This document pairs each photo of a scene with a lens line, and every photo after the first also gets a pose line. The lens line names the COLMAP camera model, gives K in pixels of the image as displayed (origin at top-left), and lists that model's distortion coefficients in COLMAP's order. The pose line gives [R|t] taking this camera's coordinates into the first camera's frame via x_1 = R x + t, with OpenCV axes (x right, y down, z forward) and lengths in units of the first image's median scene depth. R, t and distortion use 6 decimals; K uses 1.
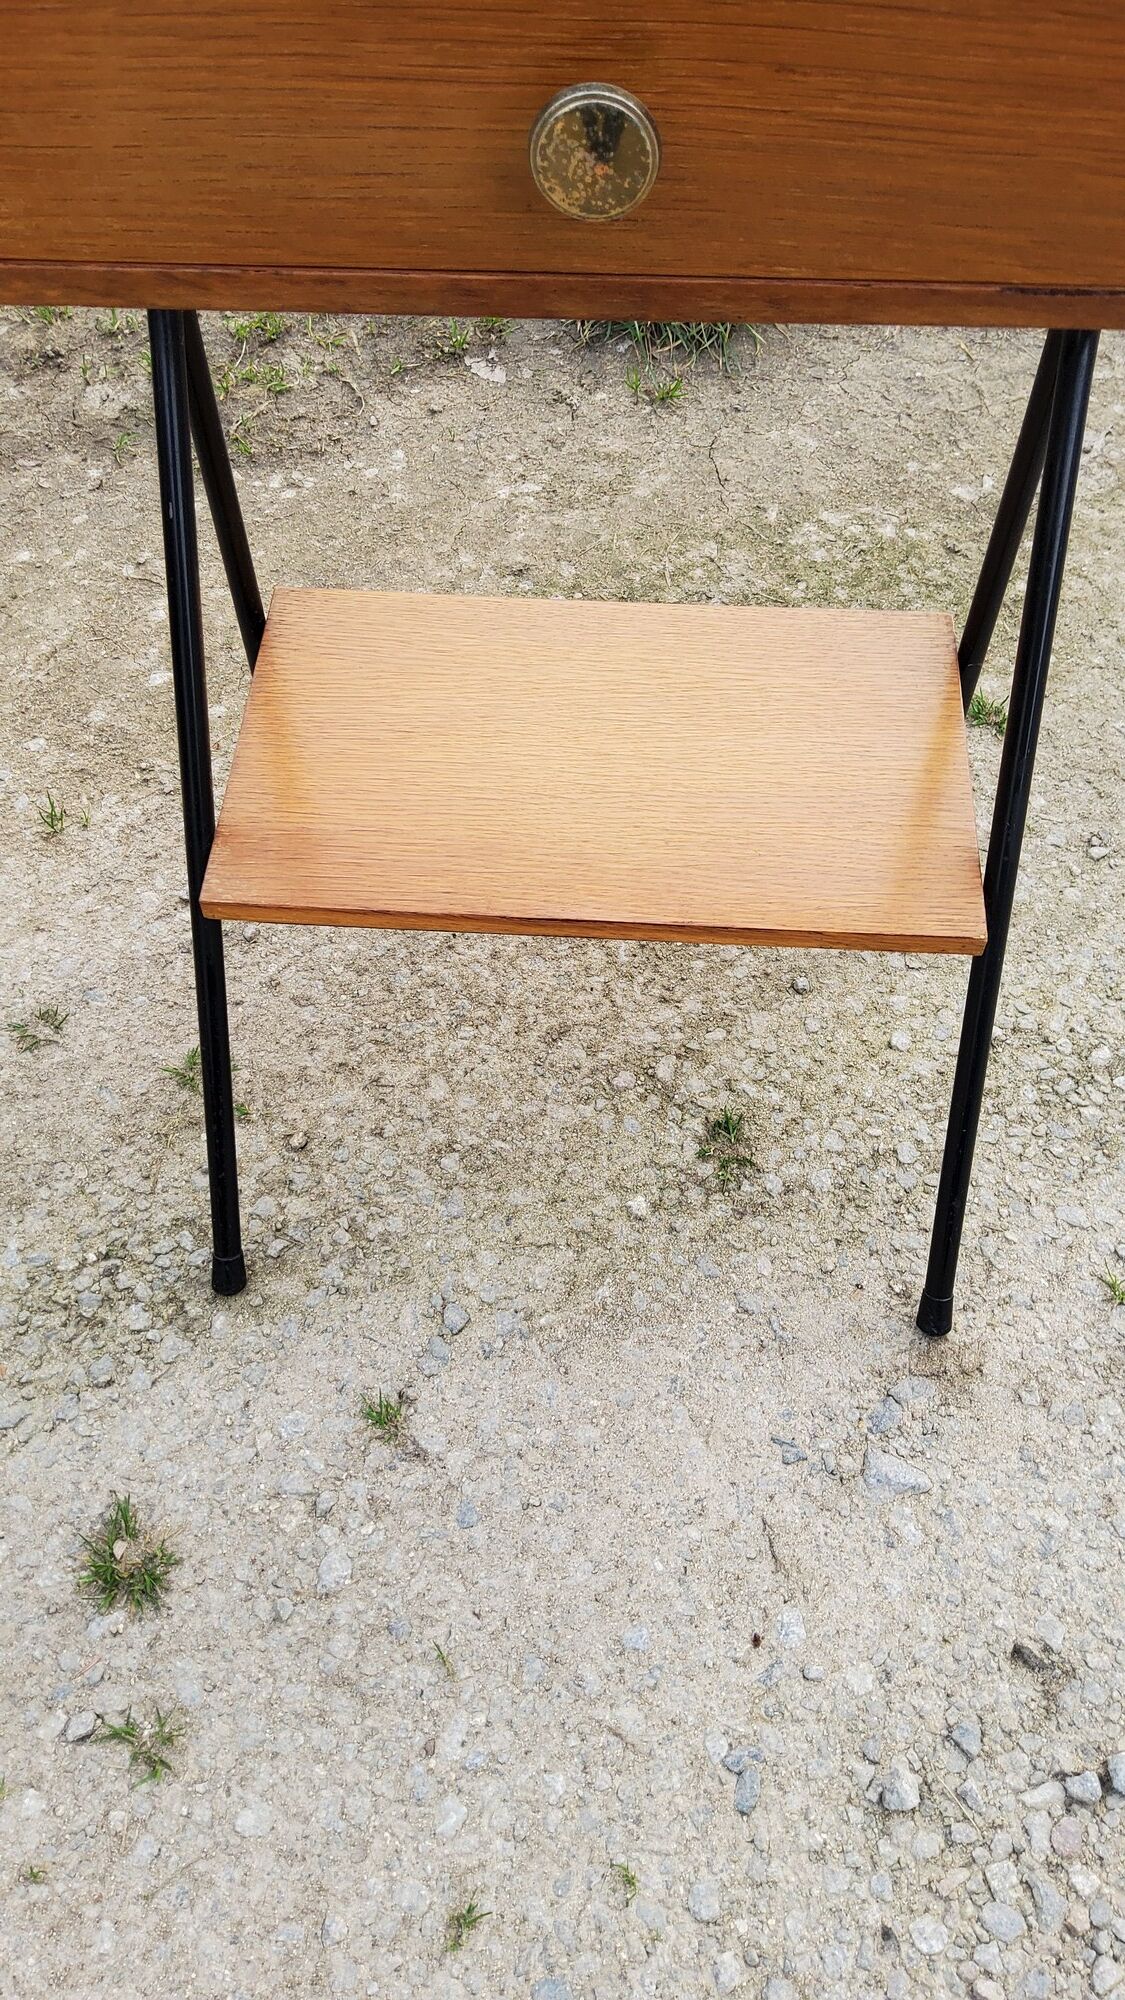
lens RADIAL K [[1504.0, 0, 579.5], [0, 1504.0, 983.0], [0, 0, 1]] dist [0.059920, -0.111620]
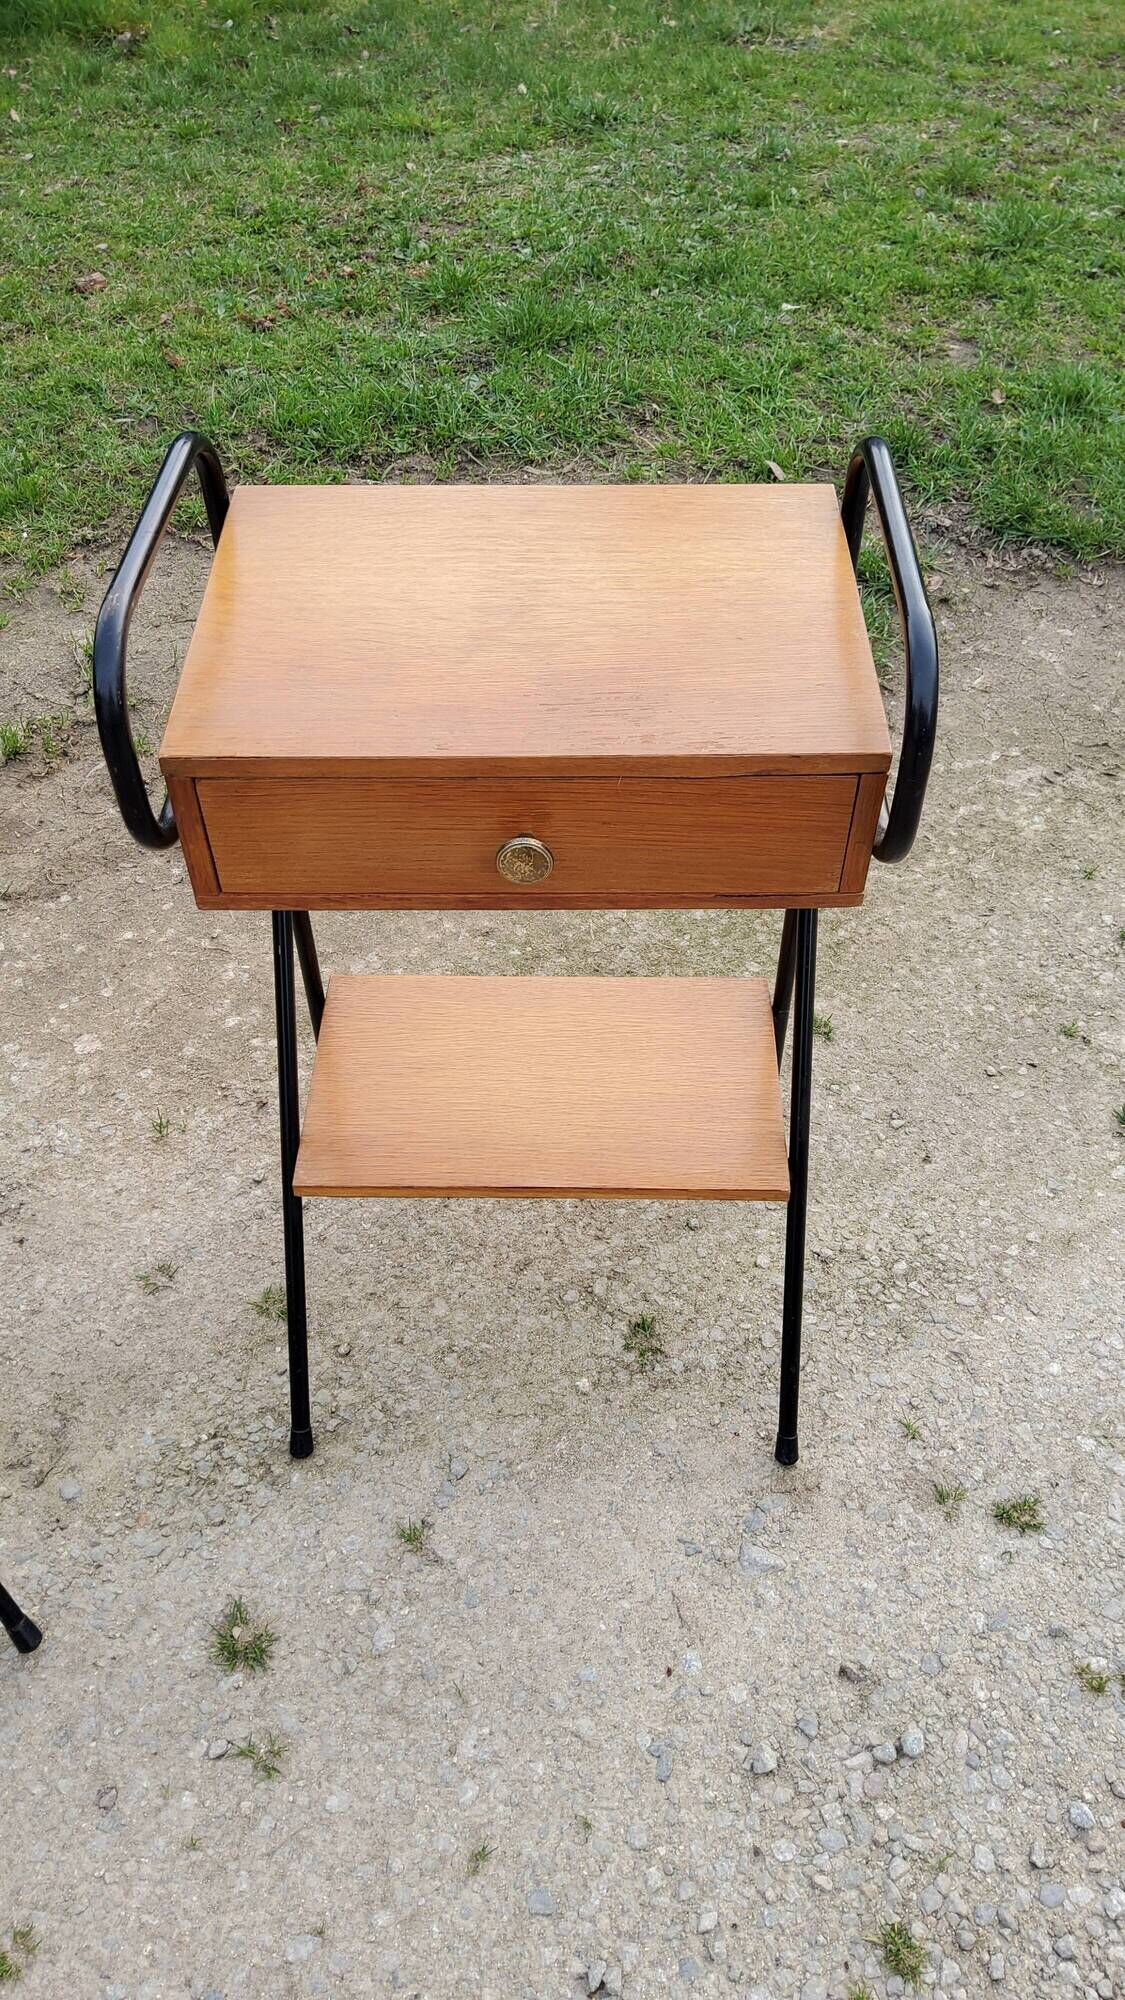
lens RADIAL K [[1510.1, 0, 577.5], [0, 1510.1, 970.8], [0, 0, 1]] dist [0.047622, -0.088614]
pose [[0.999062, -0.034764, 0.025829, 0.010429], [0.038664, 0.984639, -0.170265, 0.004438], [-0.019513, 0.171104, 0.985060, -0.515020]]
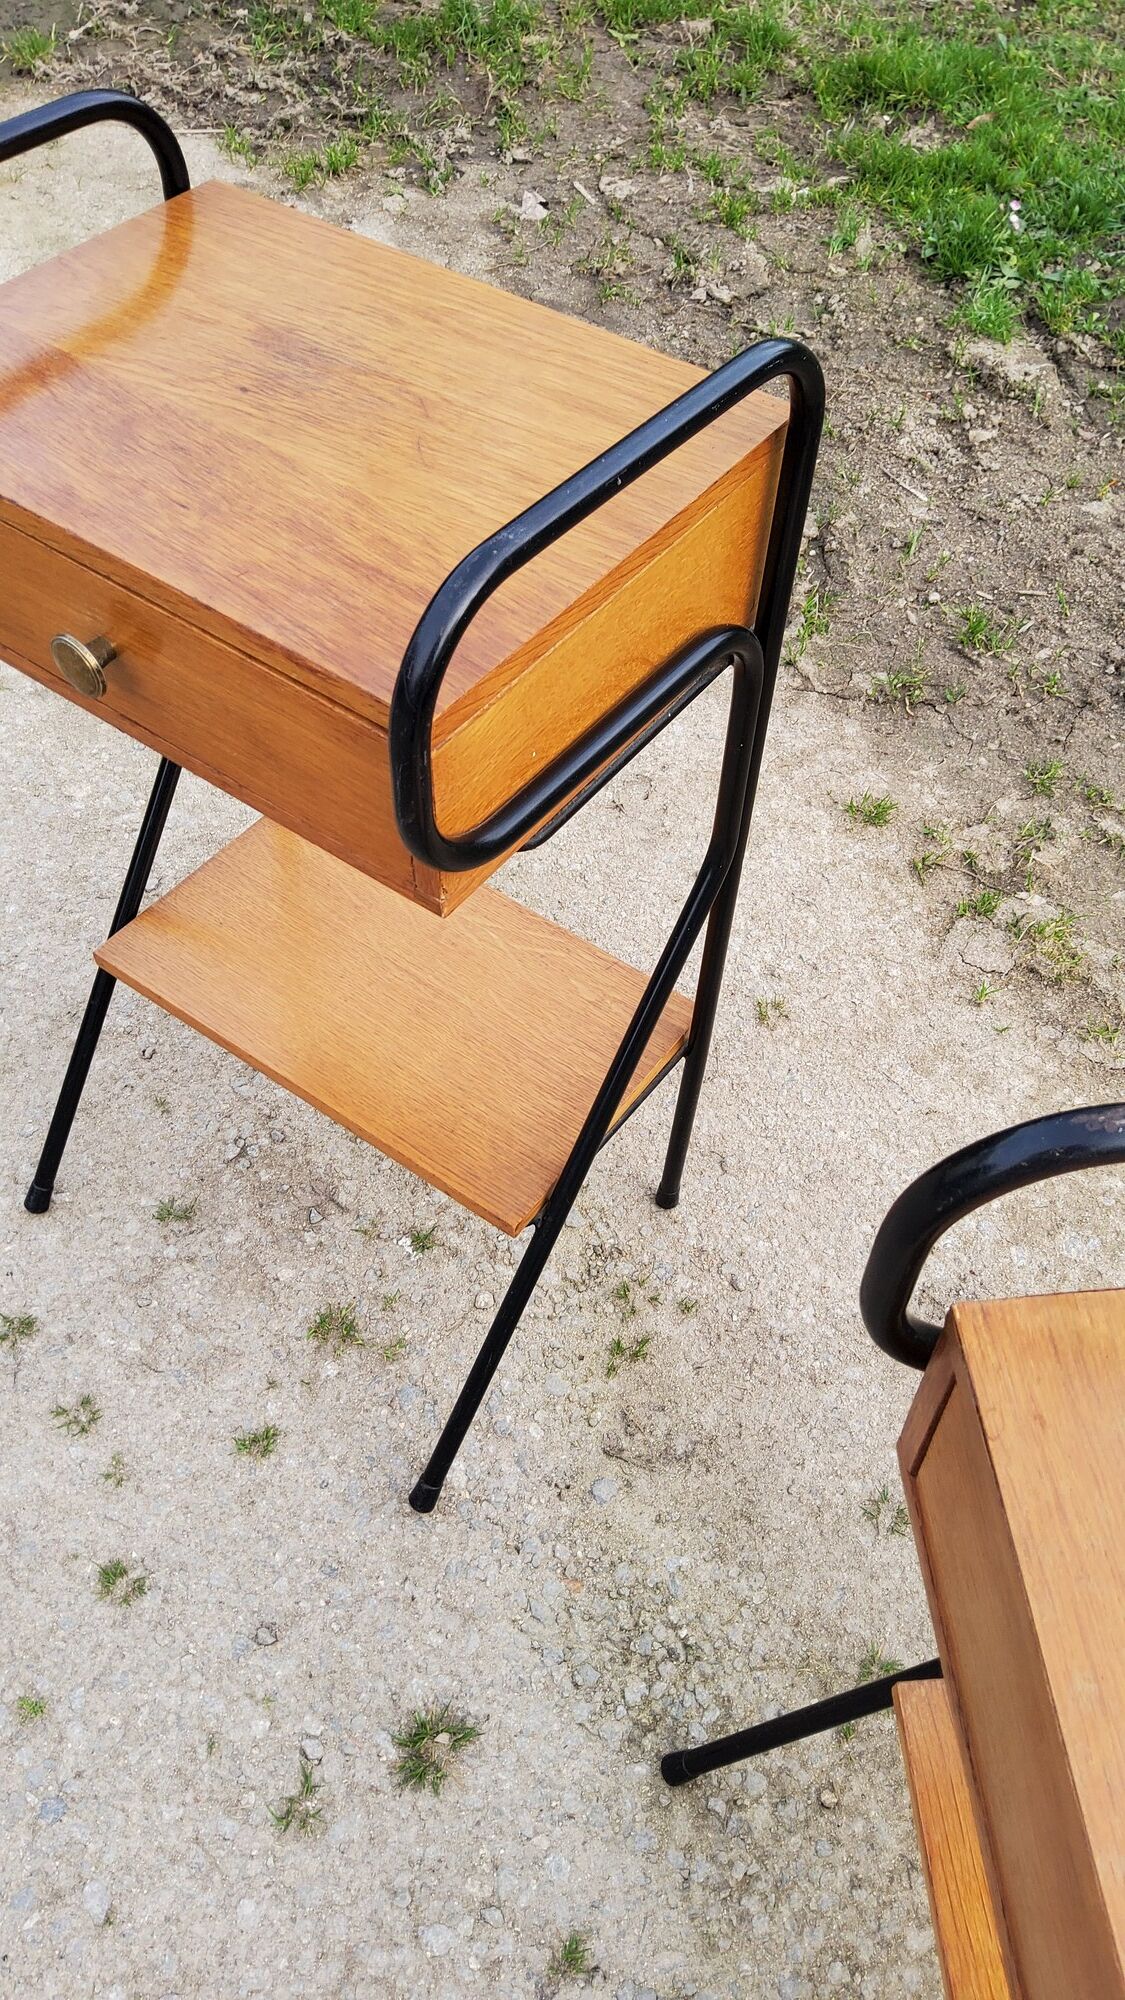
lens RADIAL K [[1504.0, 0, 577.6], [0, 1504.0, 998.8], [0, 0, 1]] dist [0.059920, -0.111620]
pose [[0.121021, 0.785784, -0.606545, -0.007380], [-0.814721, 0.427703, 0.391534, -0.429308], [0.567083, 0.446782, 0.691956, -0.076614]]
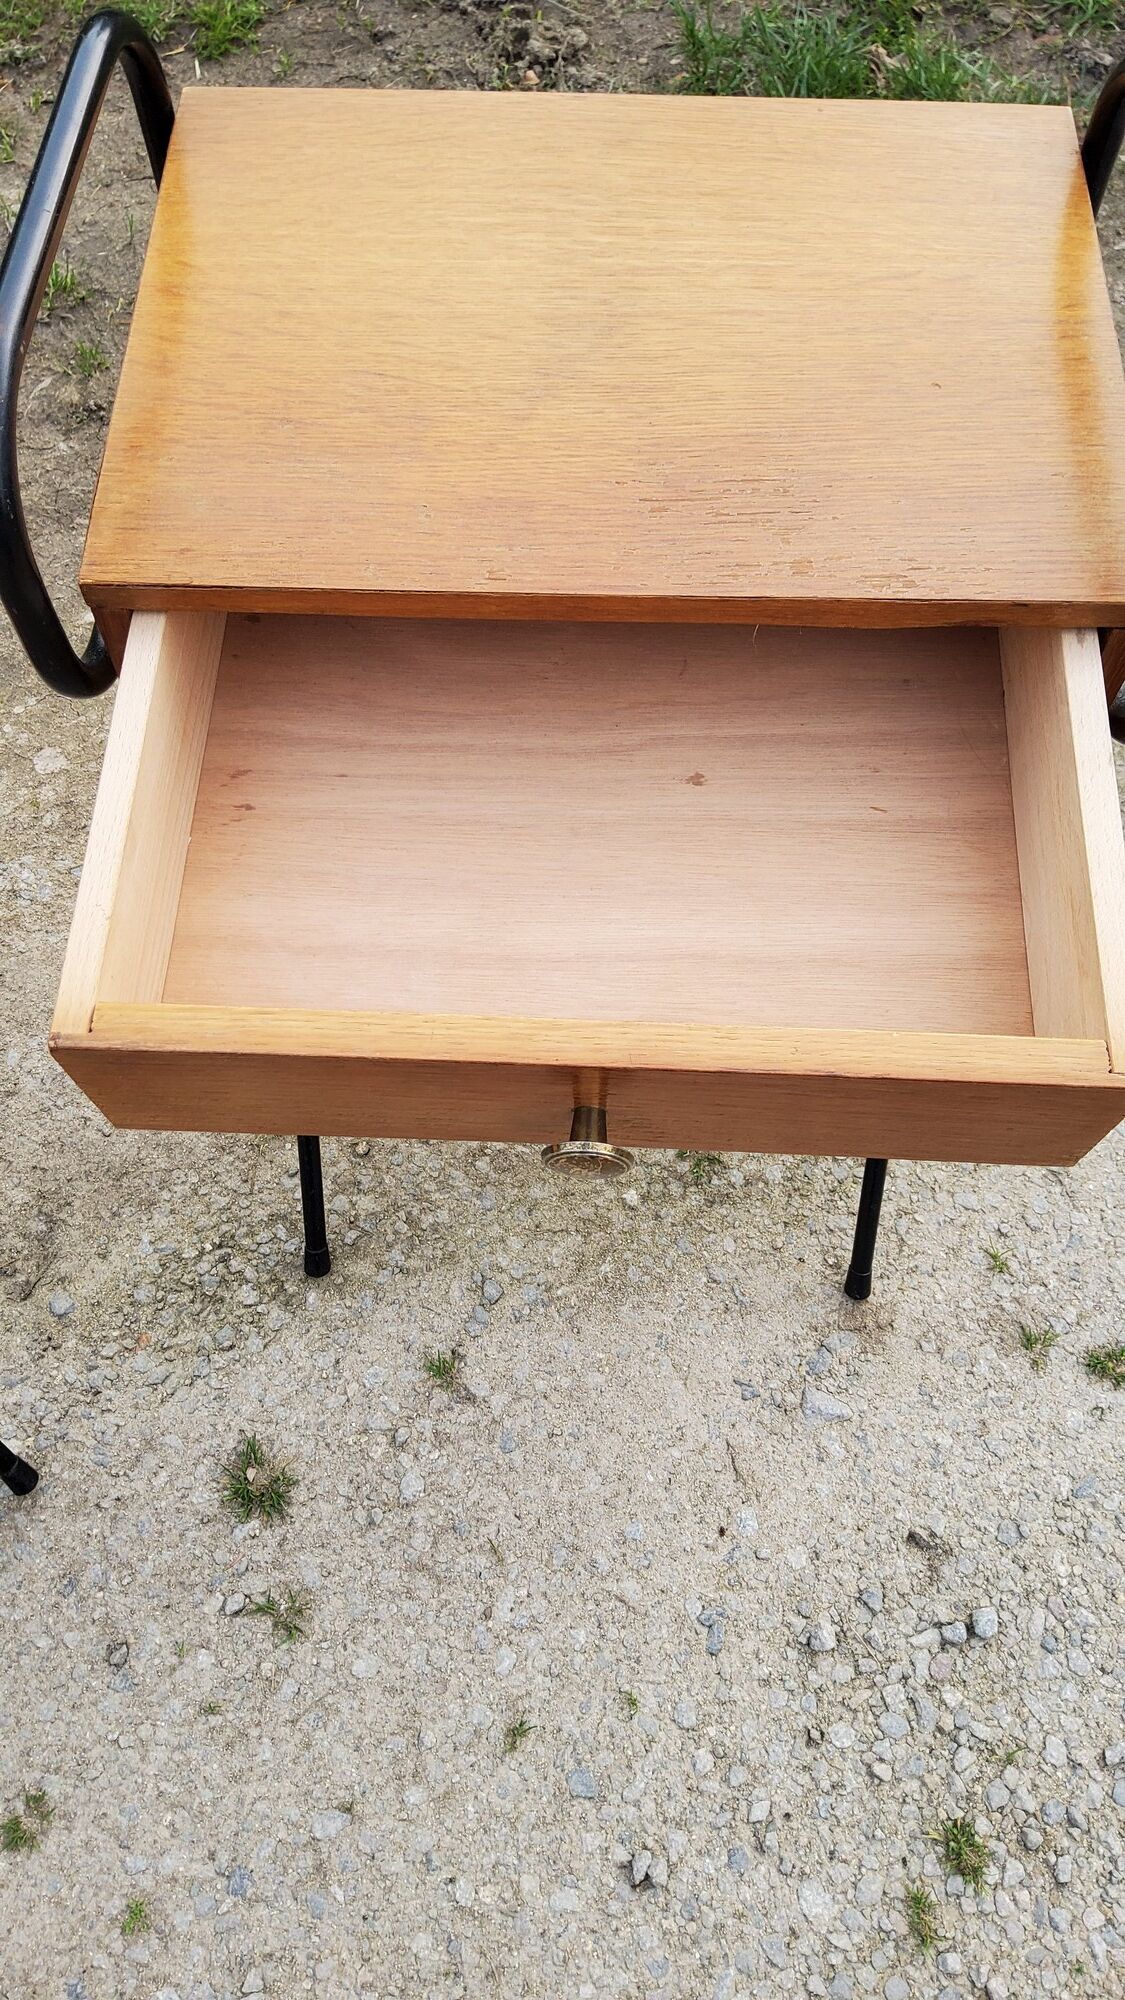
lens RADIAL K [[1504.0, 0, 577.4], [0, 1504.0, 982.5], [0, 0, 1]] dist [0.059920, -0.111620]
pose [[0.999801, -0.015430, 0.012623, -0.020954], [0.013700, 0.991785, 0.127178, -0.205995], [-0.014481, -0.126980, 0.991800, -0.258266]]
